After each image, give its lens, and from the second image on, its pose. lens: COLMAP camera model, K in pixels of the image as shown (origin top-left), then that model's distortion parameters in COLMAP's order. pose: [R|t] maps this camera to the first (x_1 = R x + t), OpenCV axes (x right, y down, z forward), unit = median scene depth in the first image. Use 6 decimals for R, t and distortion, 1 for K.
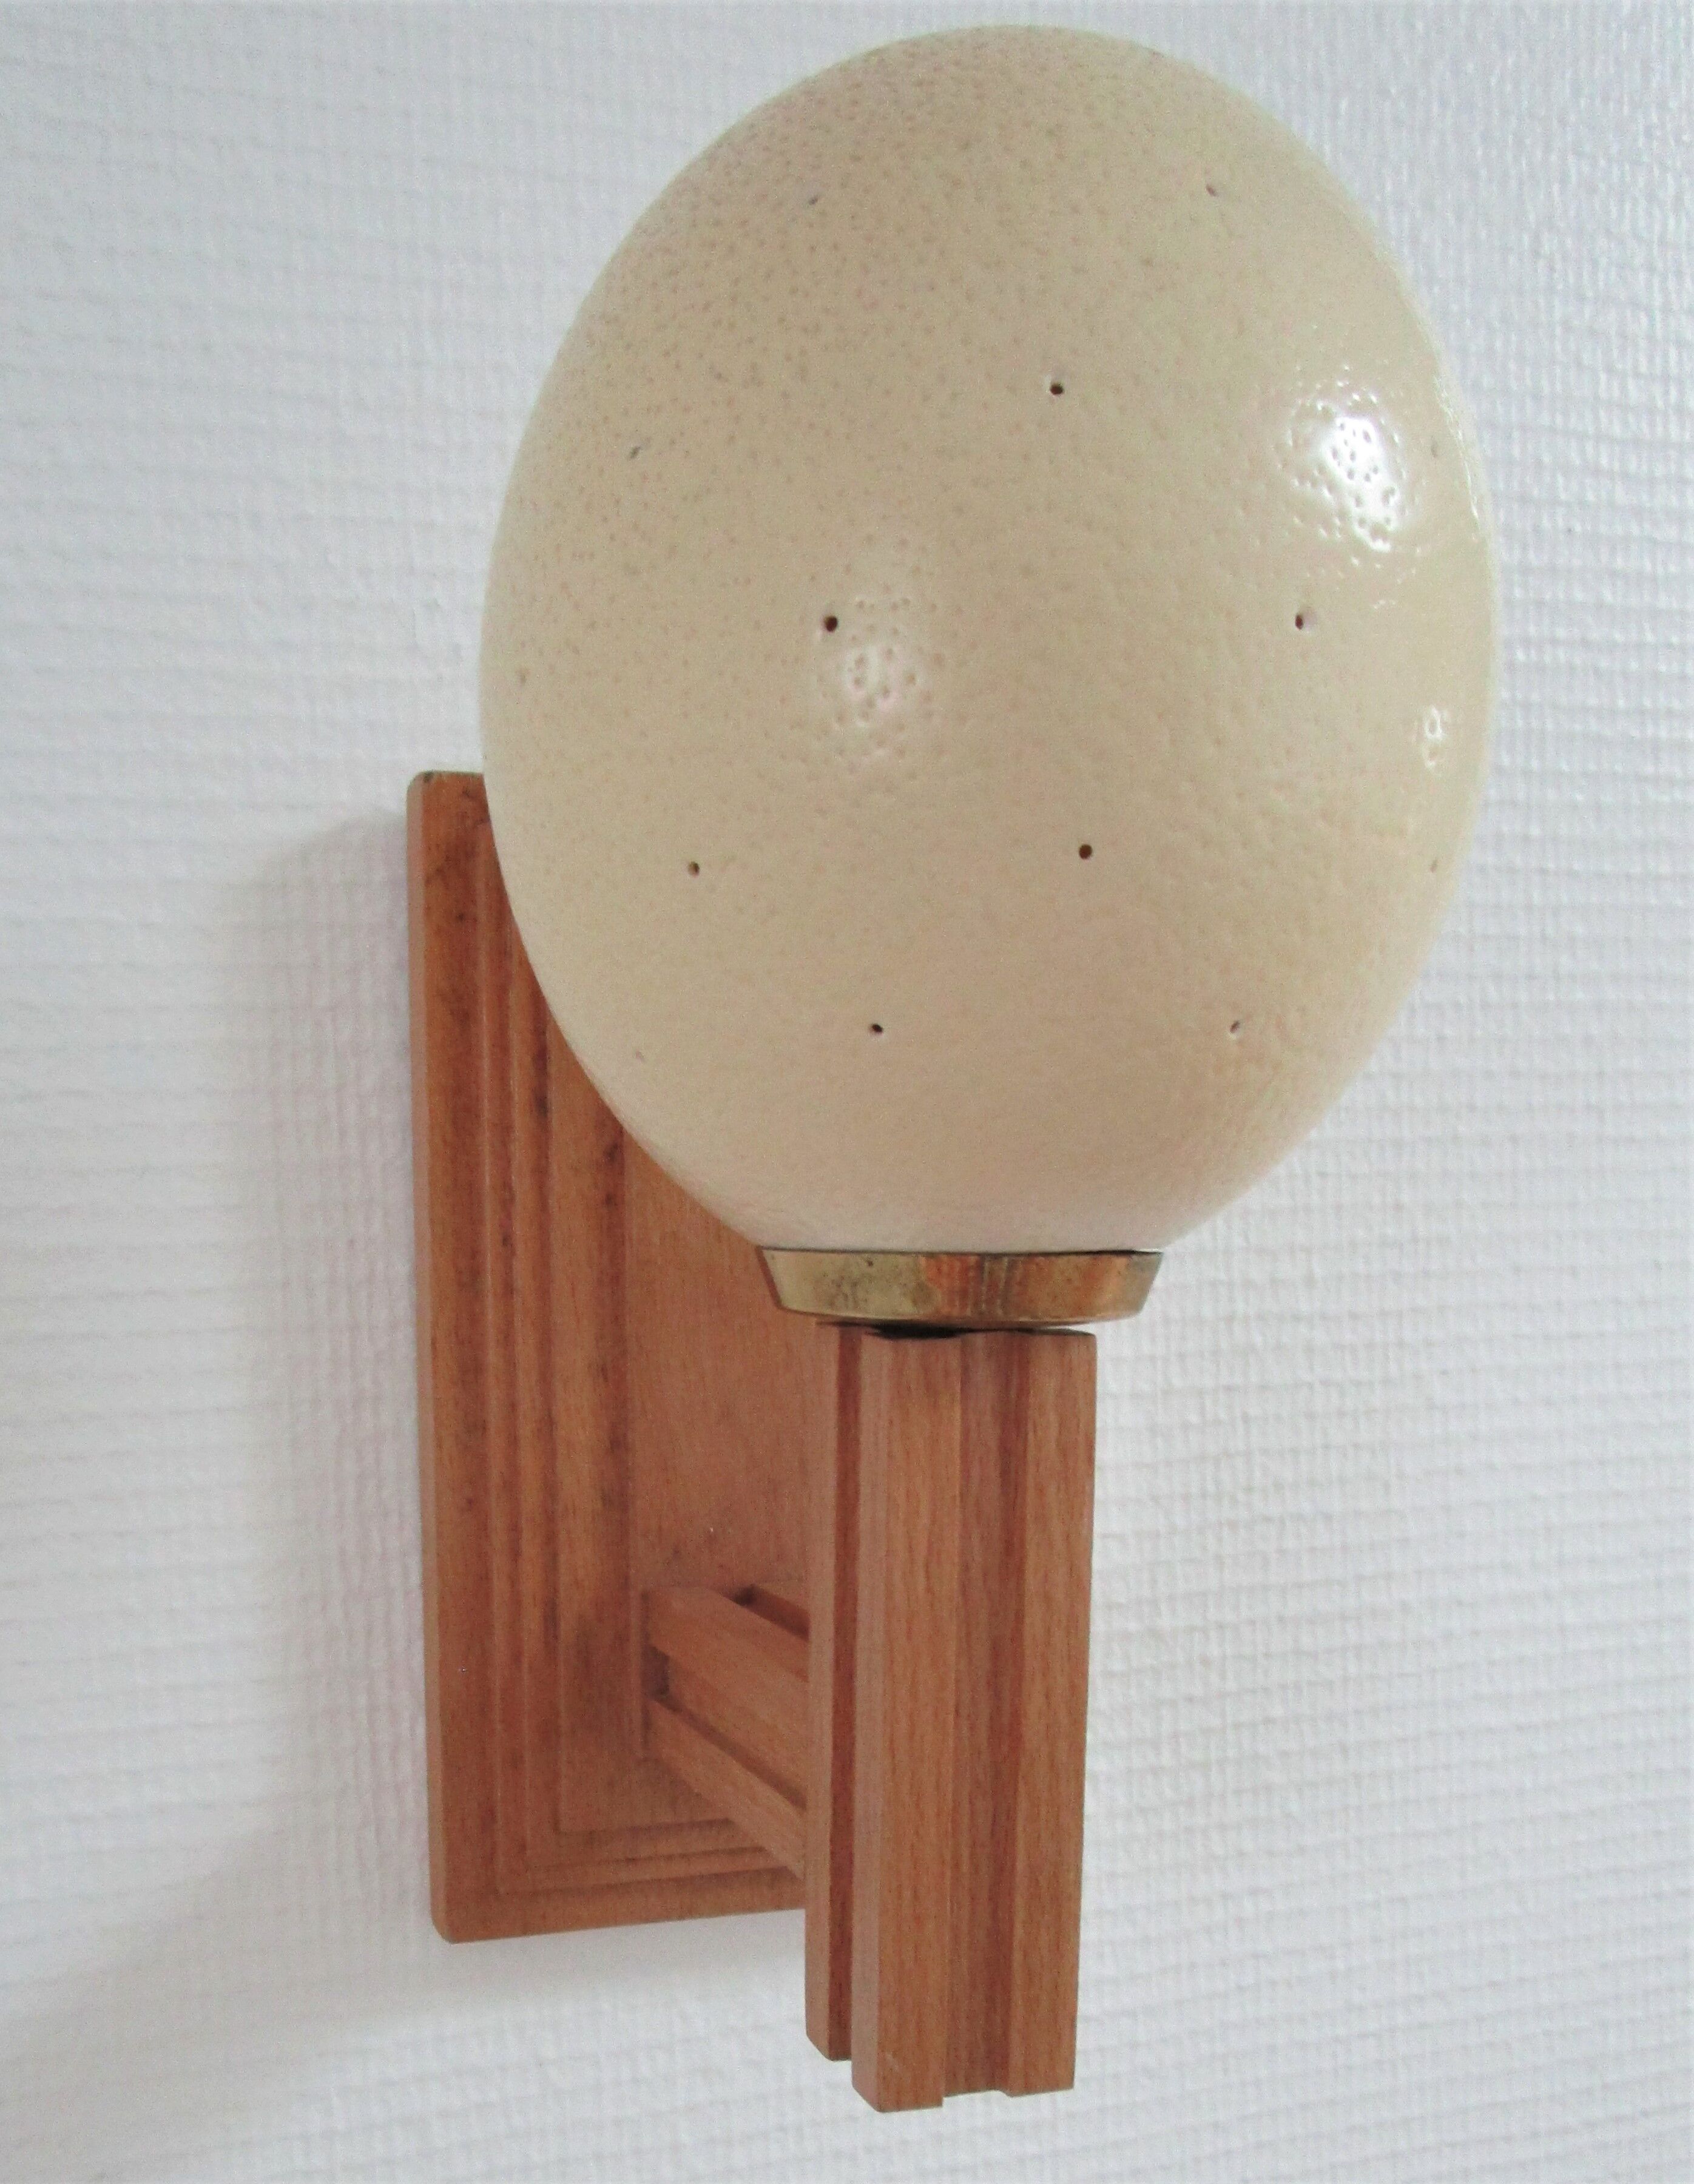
lens RADIAL K [[1722.3, 0, 849.9], [0, 1722.3, 1112.8], [0, 0, 1]] dist [-0.011168, 0.007241]
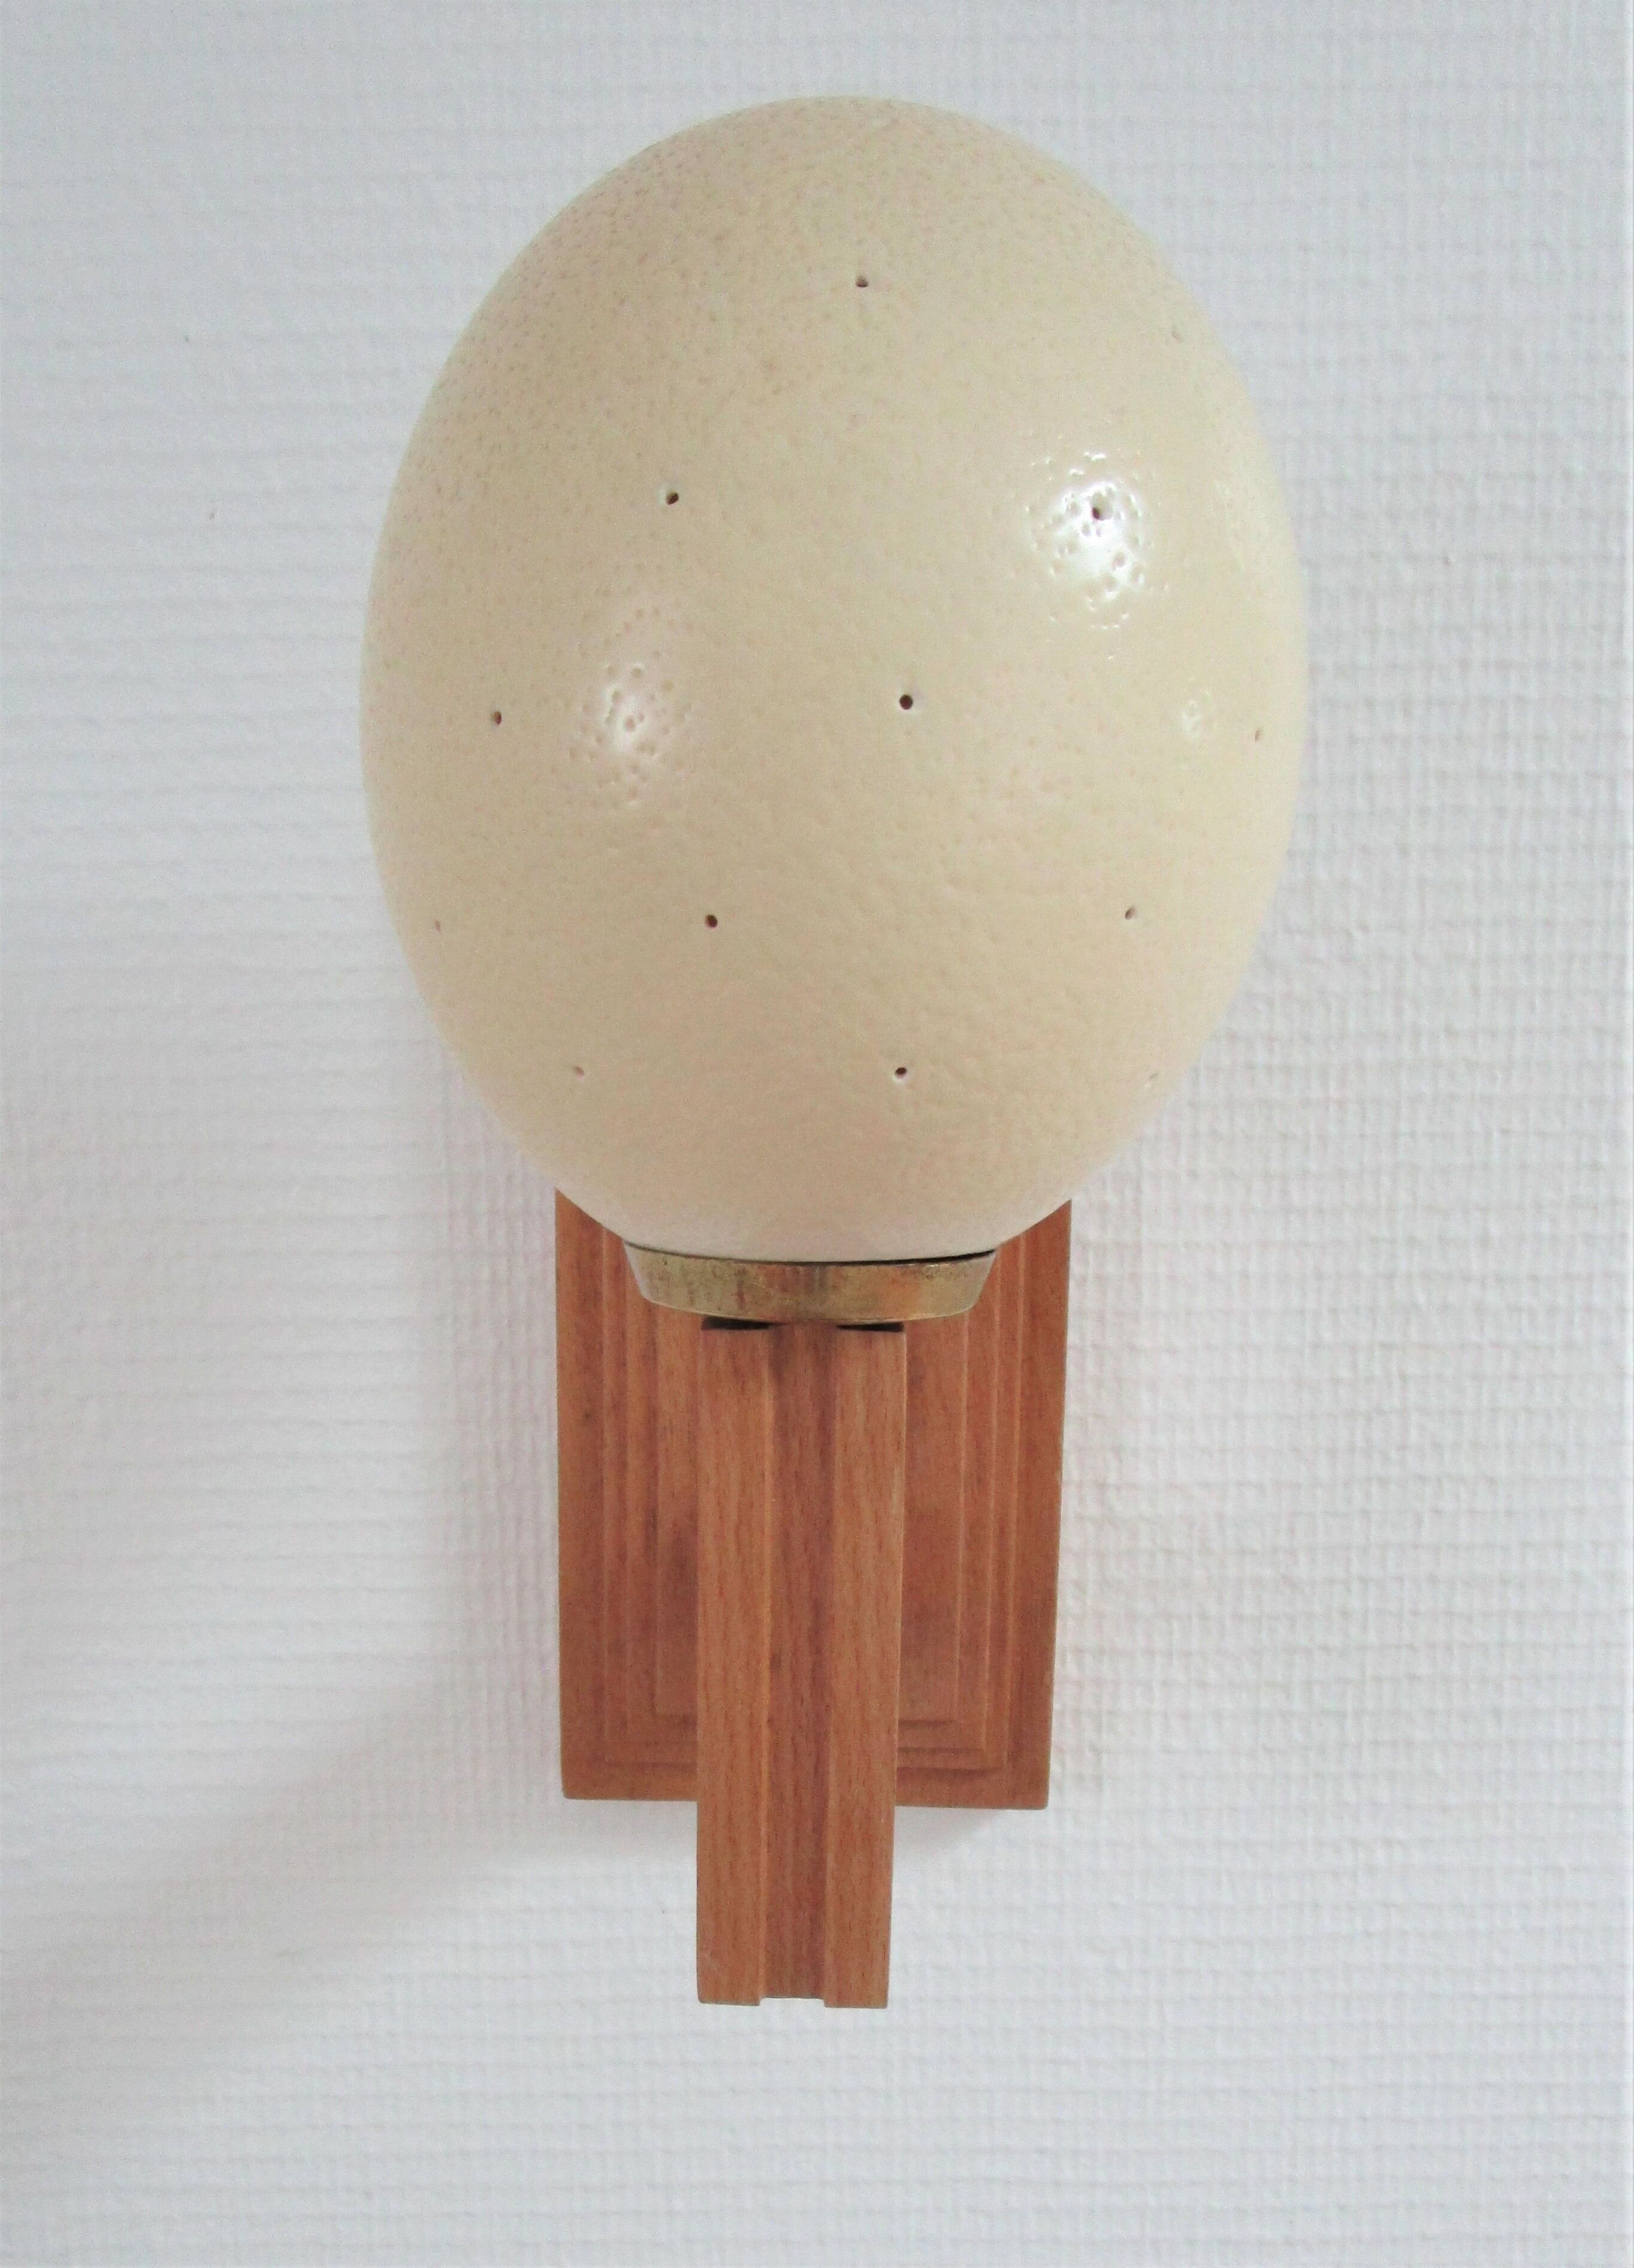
lens RADIAL K [[1669.0, 0, 816.0], [0, 1669.0, 1117.0], [0, 0, 1]] dist [-0.002913, 0.001058]
pose [[0.971117, 0.026483, -0.237130, 0.140030], [-0.012631, 0.998134, 0.059745, -0.028099], [0.238269, -0.055024, 0.969639, -0.006824]]
